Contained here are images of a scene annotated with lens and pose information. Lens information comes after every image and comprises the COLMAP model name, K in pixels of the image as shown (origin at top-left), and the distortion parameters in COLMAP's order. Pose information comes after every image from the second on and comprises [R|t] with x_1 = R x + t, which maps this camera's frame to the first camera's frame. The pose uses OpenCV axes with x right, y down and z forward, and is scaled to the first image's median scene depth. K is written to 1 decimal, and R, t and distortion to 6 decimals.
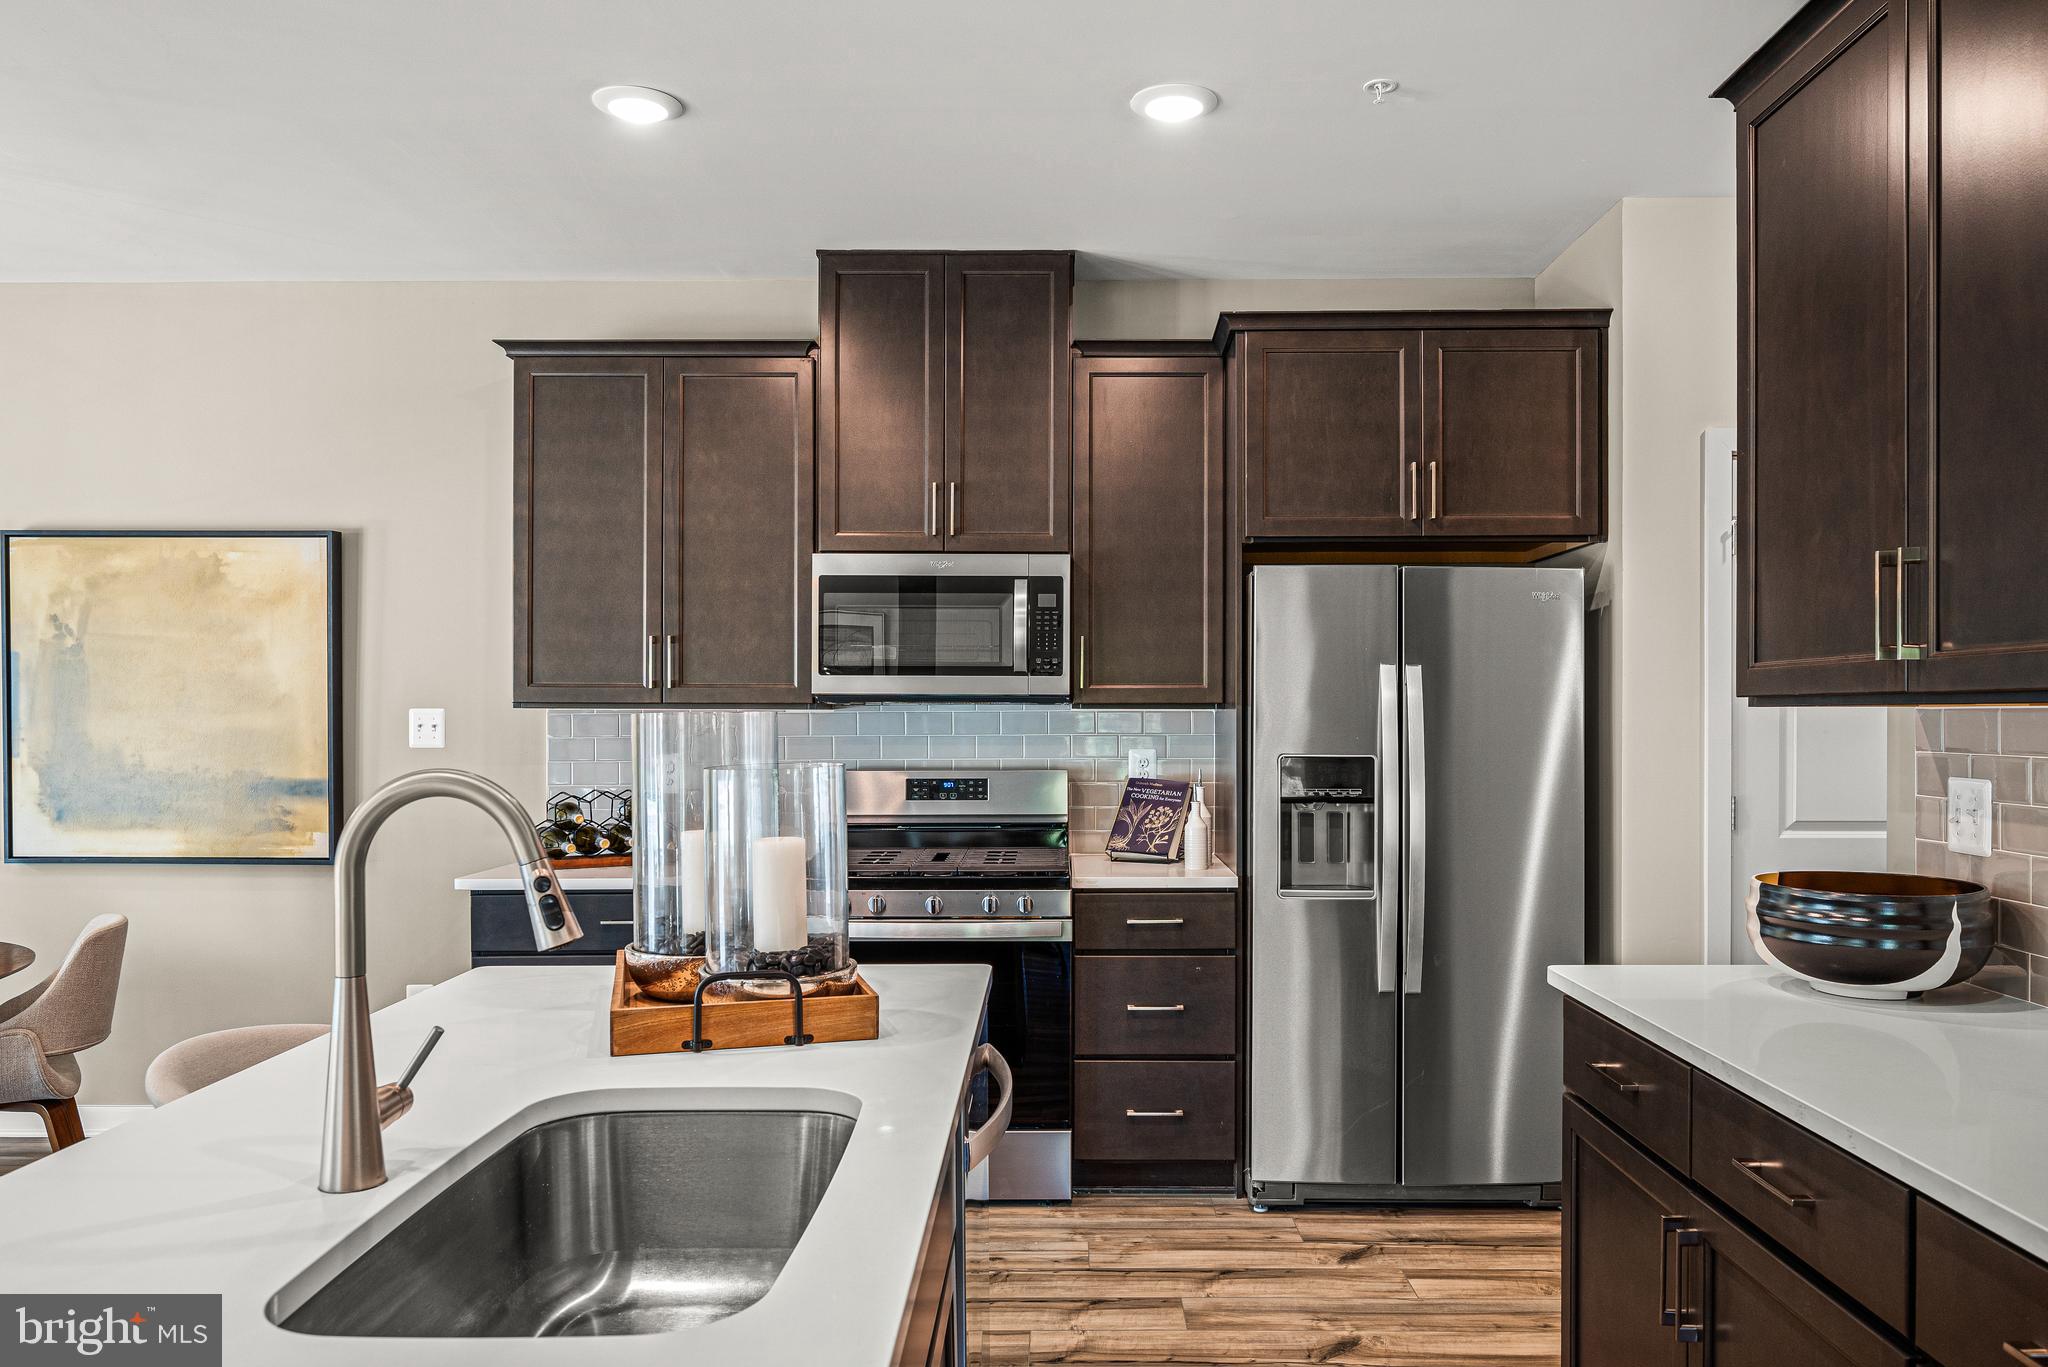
lens RADIAL K [[1451.1, 0, 1069.8], [0, 1451.1, 726.6], [0, 0, 1]] dist [-0.004181, -0.001204]
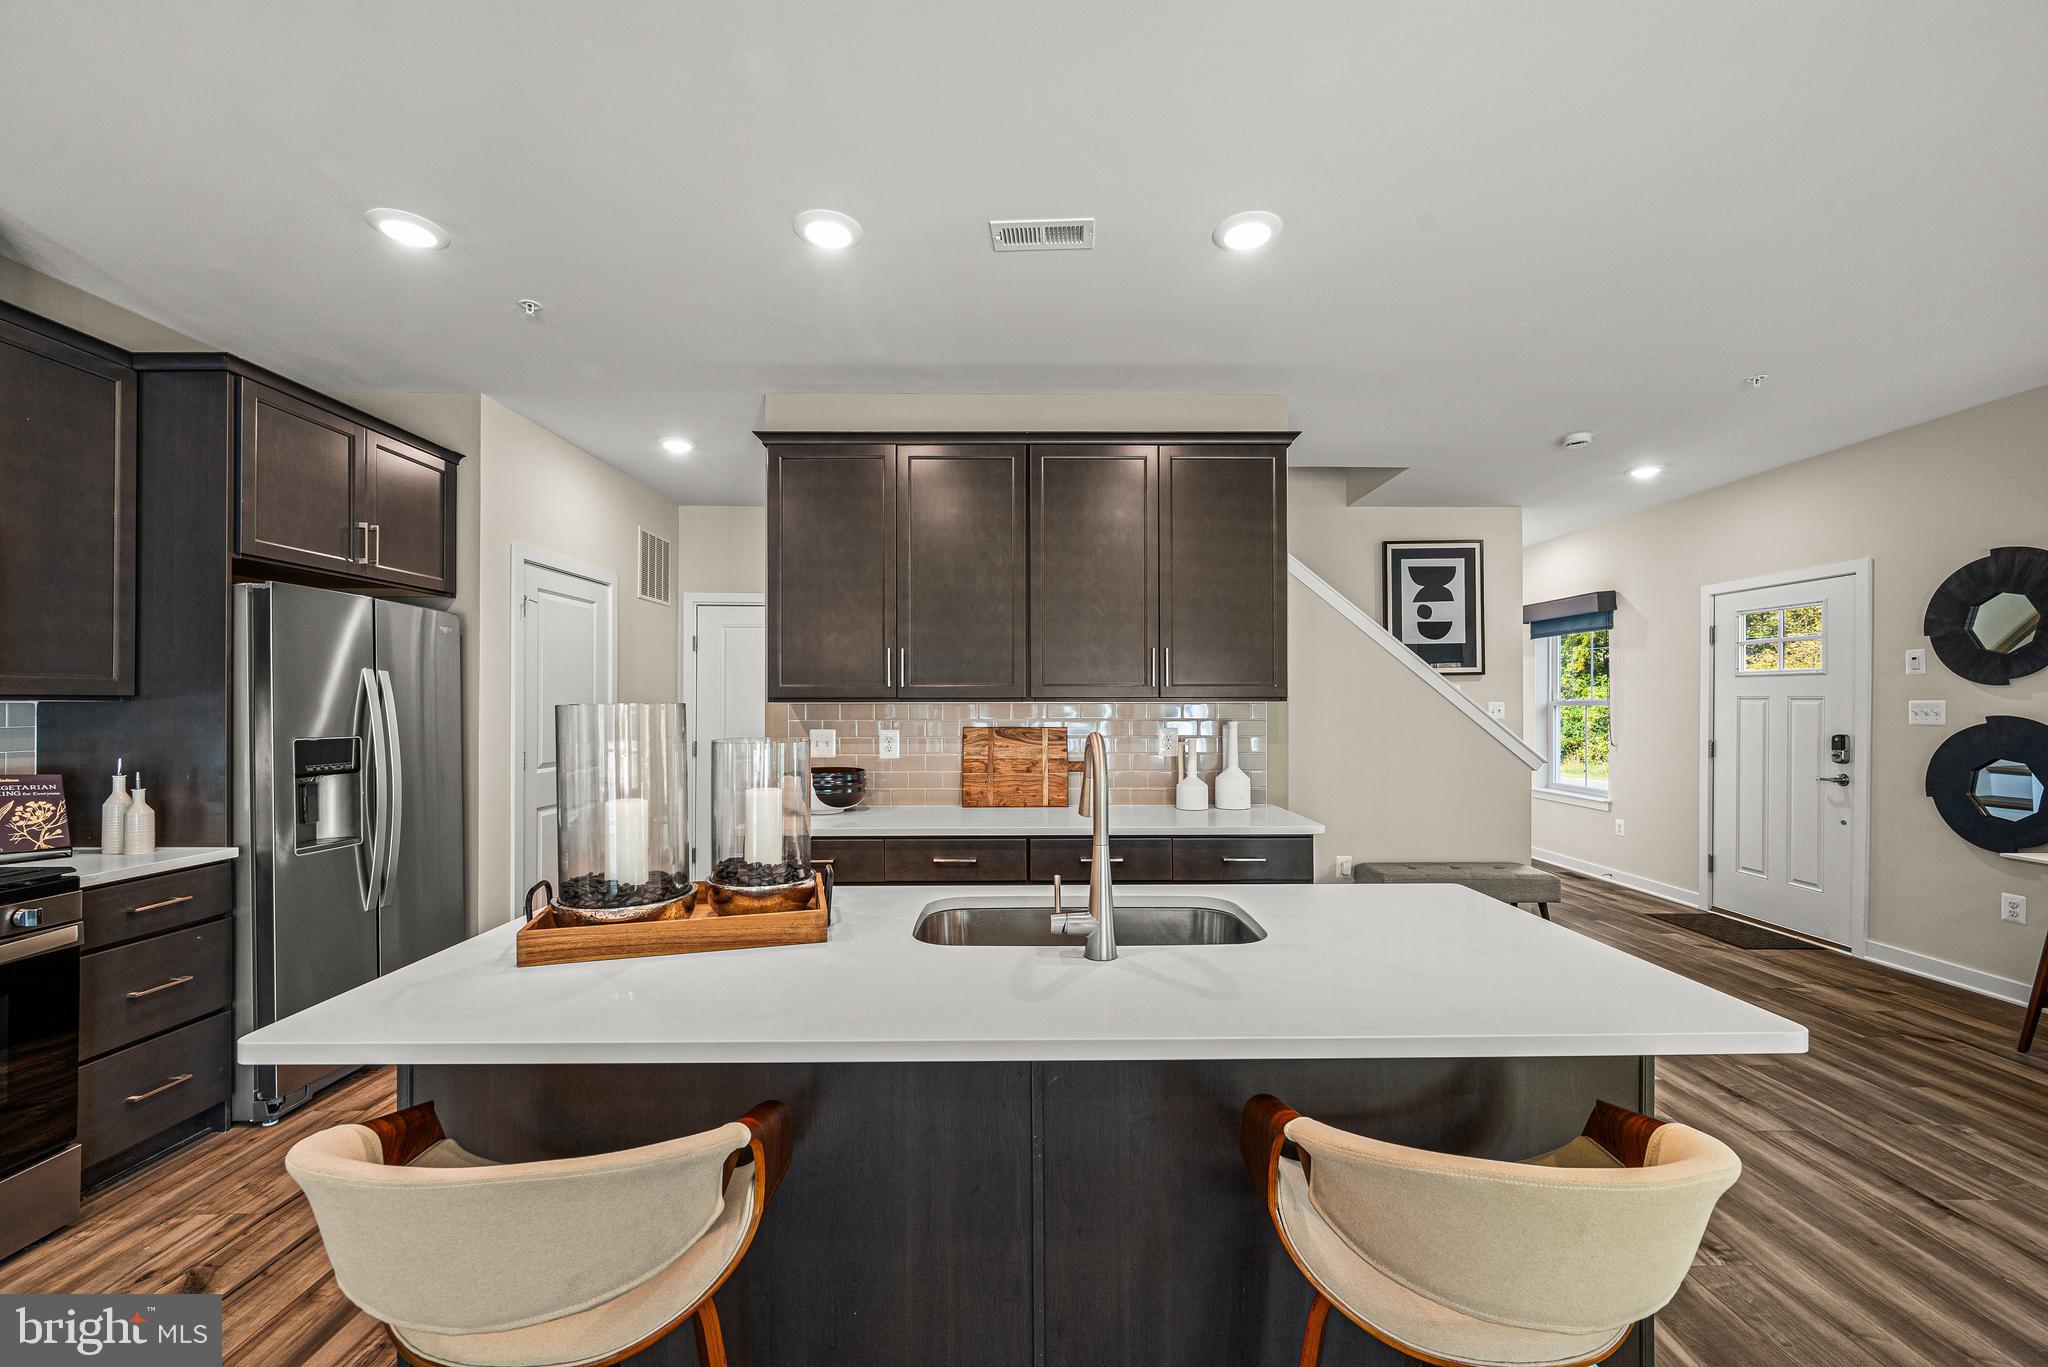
lens RADIAL K [[812.2, 0, 1026.9], [0, 812.2, 702.7], [0, 0, 1]] dist [-0.001202, -0.000130]
pose [[-0.009892, 0.004015, 0.999943, -0.534611], [0.009351, 0.999949, -0.003922, -0.002580], [-0.999907, 0.009312, -0.009929, 0.381265]]
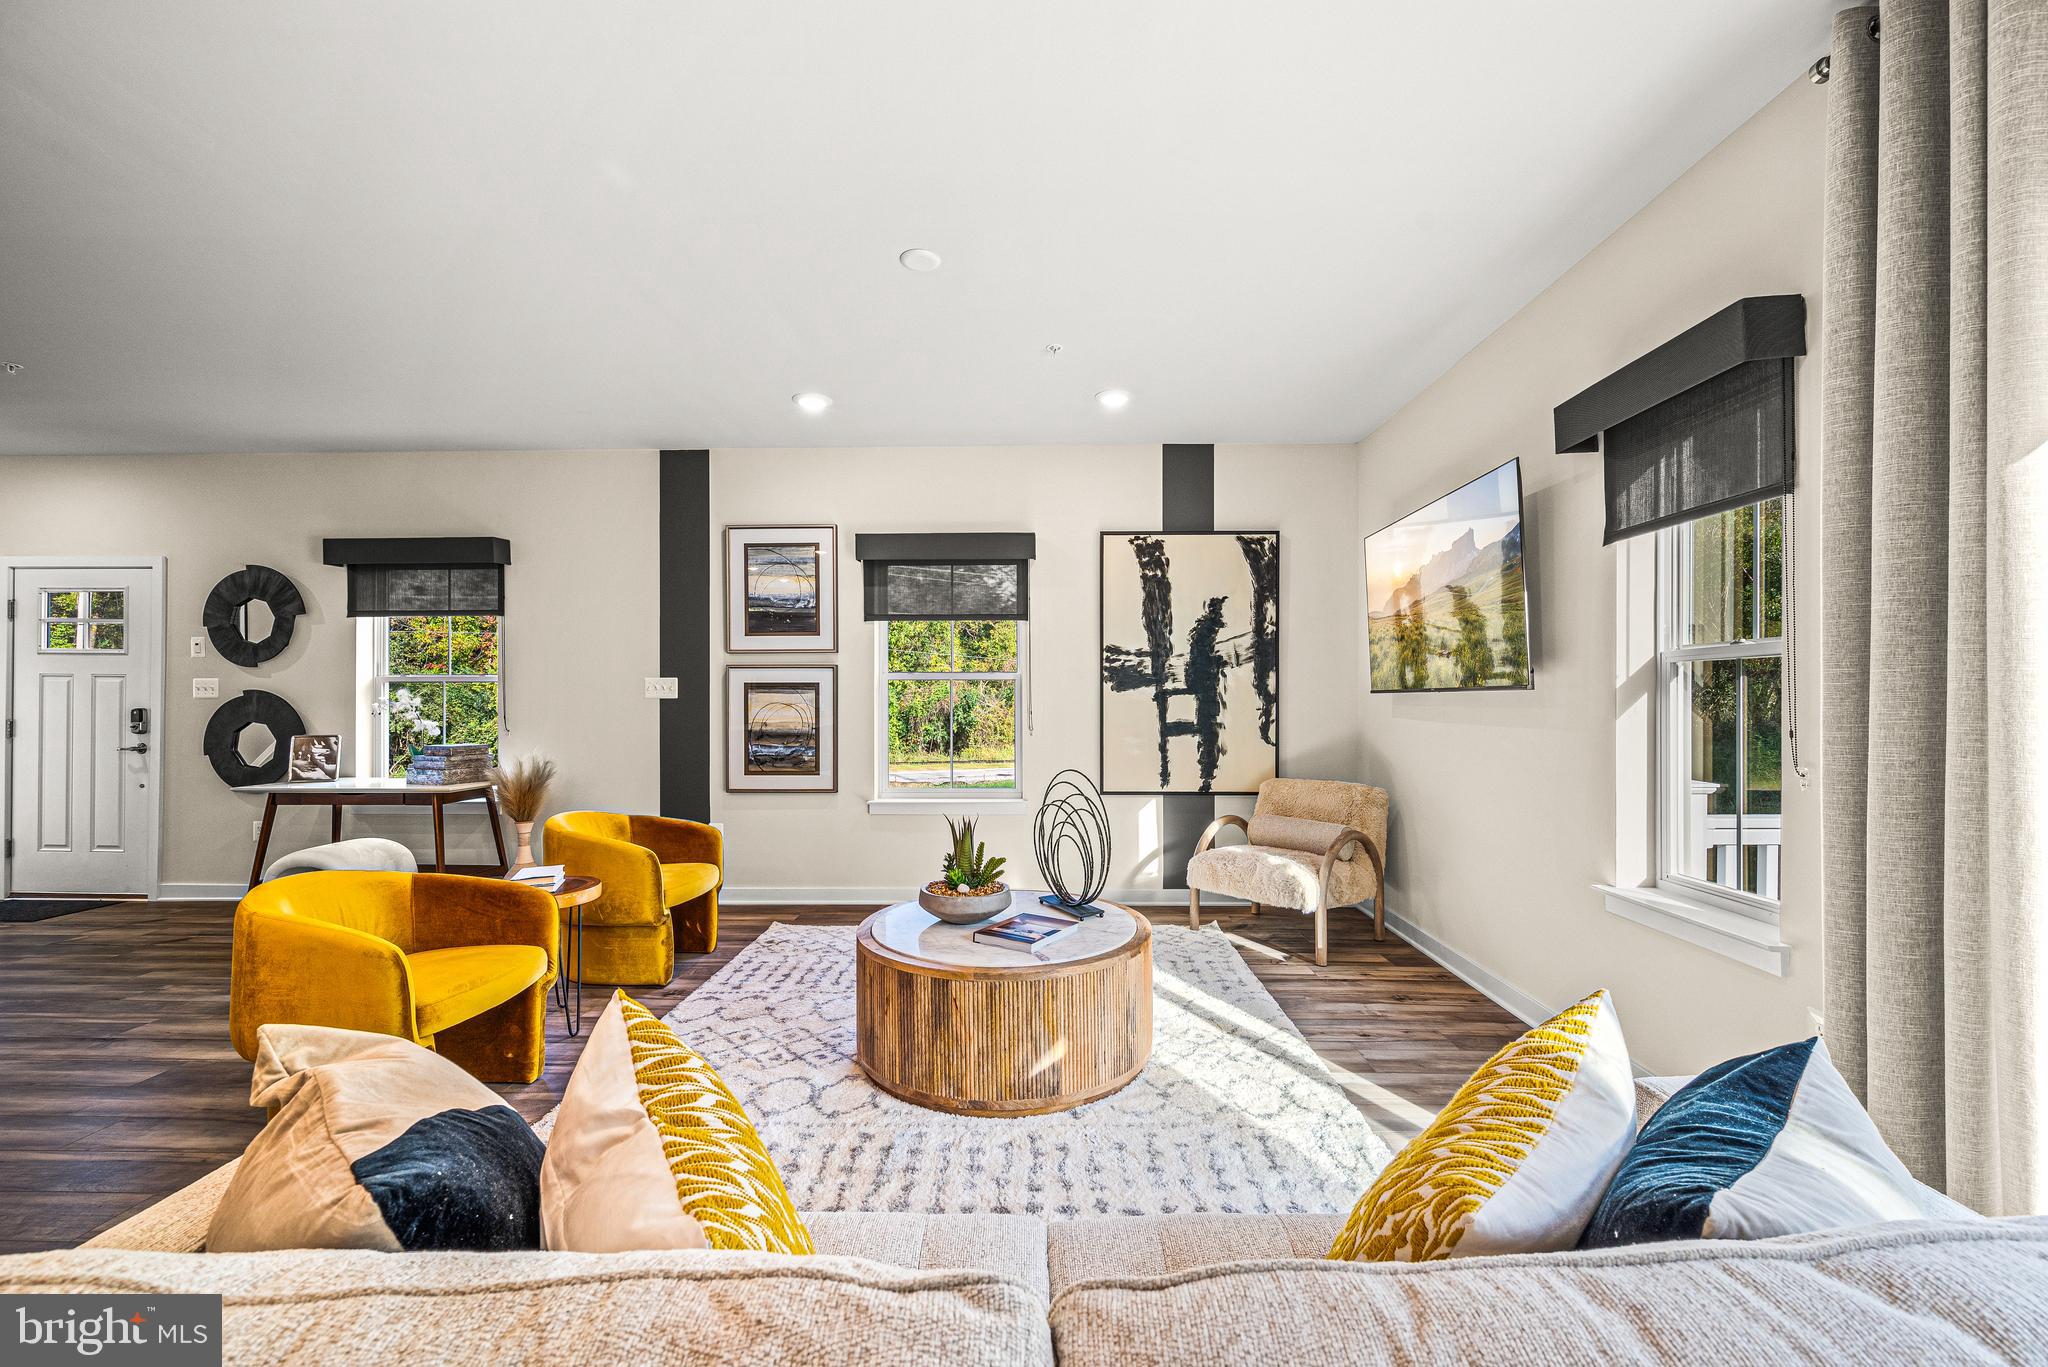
lens RADIAL K [[812.2, 0, 1024.9], [0, 812.2, 690.8], [0, 0, 1]] dist [-0.001202, -0.000130]
pose [[-0.999709, 0.005637, 0.023441, -0.833064], [0.005788, 0.999963, 0.006383, 0.019846], [-0.023405, 0.006516, -0.999705, 0.478197]]
